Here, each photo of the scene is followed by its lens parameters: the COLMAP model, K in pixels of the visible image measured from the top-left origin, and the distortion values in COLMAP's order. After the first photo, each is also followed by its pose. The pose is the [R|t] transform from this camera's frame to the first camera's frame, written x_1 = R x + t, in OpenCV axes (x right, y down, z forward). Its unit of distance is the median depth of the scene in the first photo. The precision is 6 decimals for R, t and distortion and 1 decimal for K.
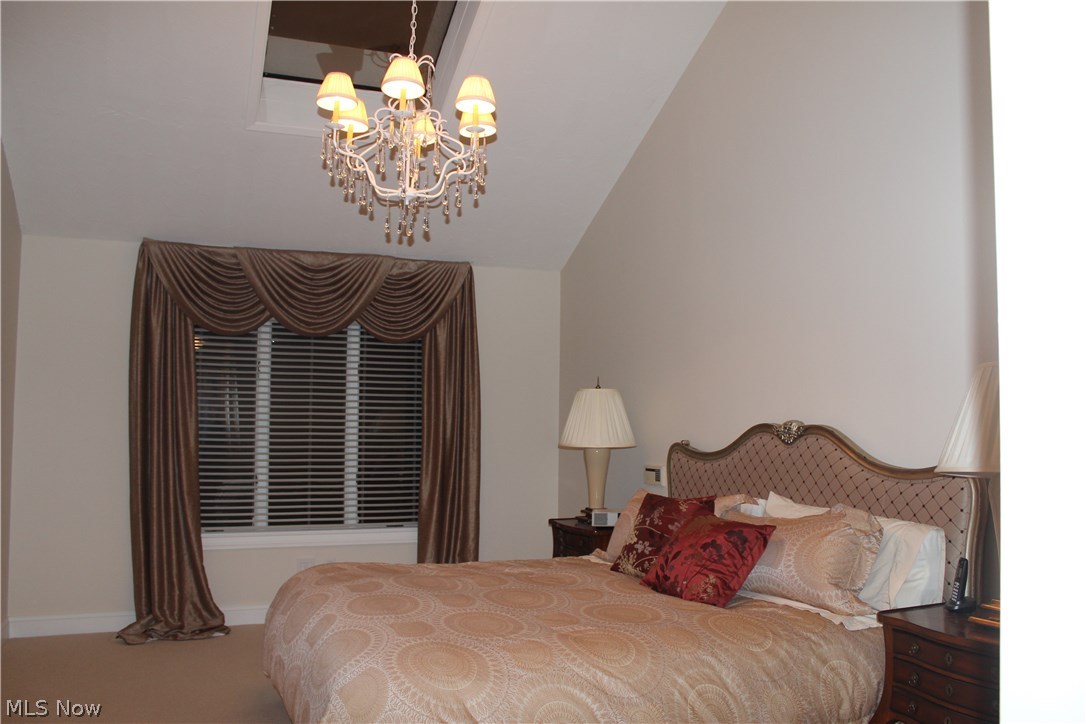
lens RADIAL K [[916.7, 0, 543.0], [0, 916.7, 362.0], [0, 0, 1]] dist [-0.101776, 0.011036]
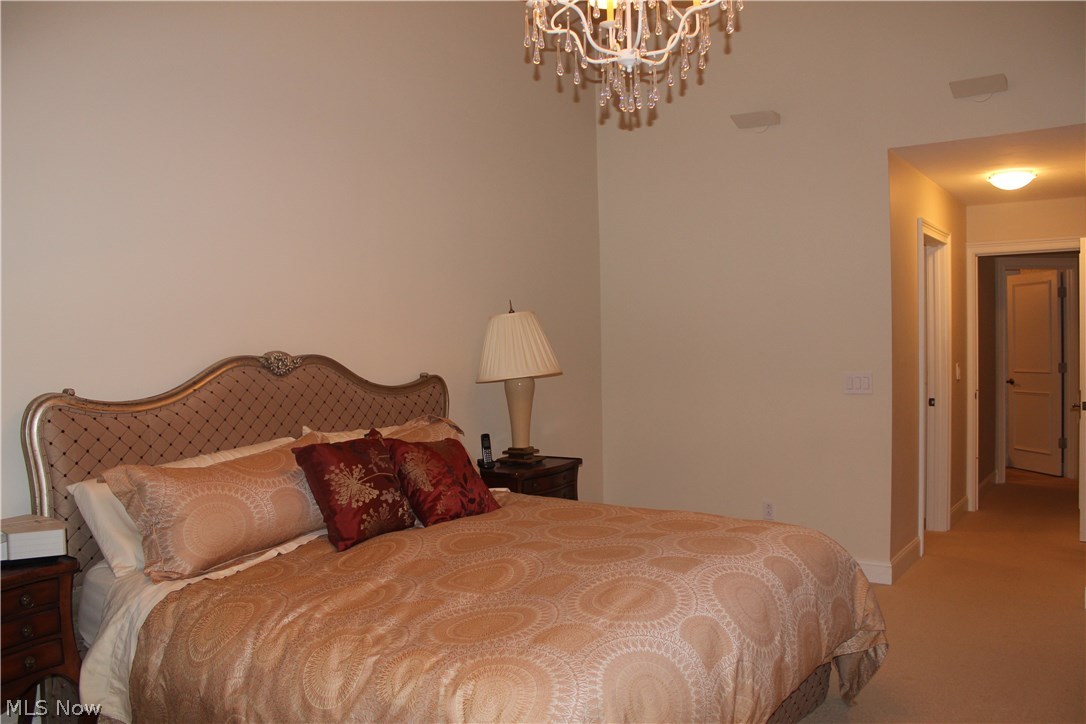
lens RADIAL K [[916.7, 0, 543.0], [0, 916.7, 362.0], [0, 0, 1]] dist [-0.101776, 0.011036]
pose [[-0.547248, -0.021867, 0.836685, -0.770360], [-0.043106, 0.999068, -0.002084, 0.075050], [-0.835860, -0.037206, -0.547681, 1.483200]]
